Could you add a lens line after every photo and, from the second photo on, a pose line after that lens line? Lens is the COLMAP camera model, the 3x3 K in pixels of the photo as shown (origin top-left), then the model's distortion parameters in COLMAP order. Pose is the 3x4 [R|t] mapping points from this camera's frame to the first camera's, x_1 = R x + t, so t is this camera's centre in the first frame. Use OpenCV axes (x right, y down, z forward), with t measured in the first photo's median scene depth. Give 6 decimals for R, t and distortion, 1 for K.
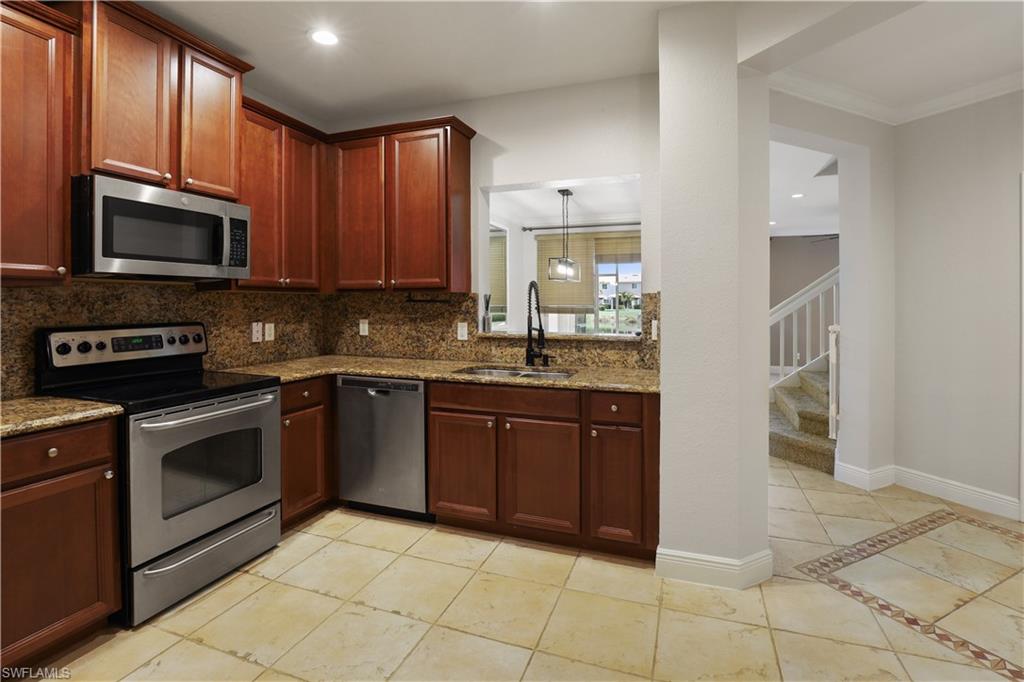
lens RADIAL K [[482.7, 0, 515.2], [0, 482.7, 312.1], [0, 0, 1]] dist [-0.043378, 0.006536]
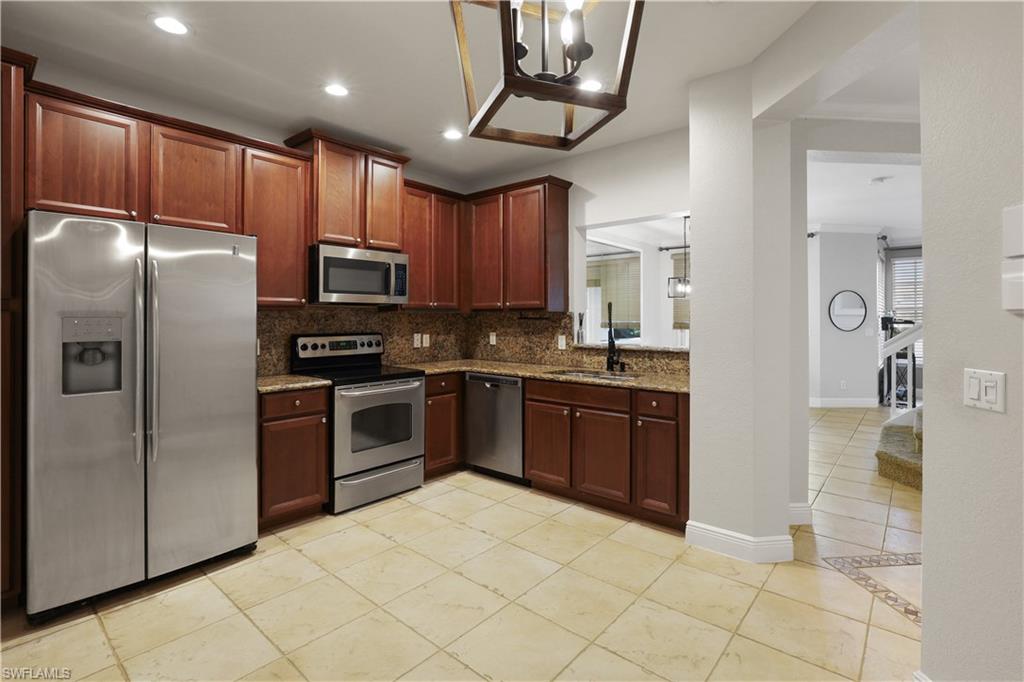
lens RADIAL K [[477.5, 0, 513.6], [0, 477.5, 323.2], [0, 0, 1]] dist [-0.041555, 0.008080]
pose [[0.934803, 0.002598, -0.355157, 0.264107], [-0.006154, 0.999942, -0.008884, 0.002125], [0.355113, 0.010490, 0.934764, -0.254368]]
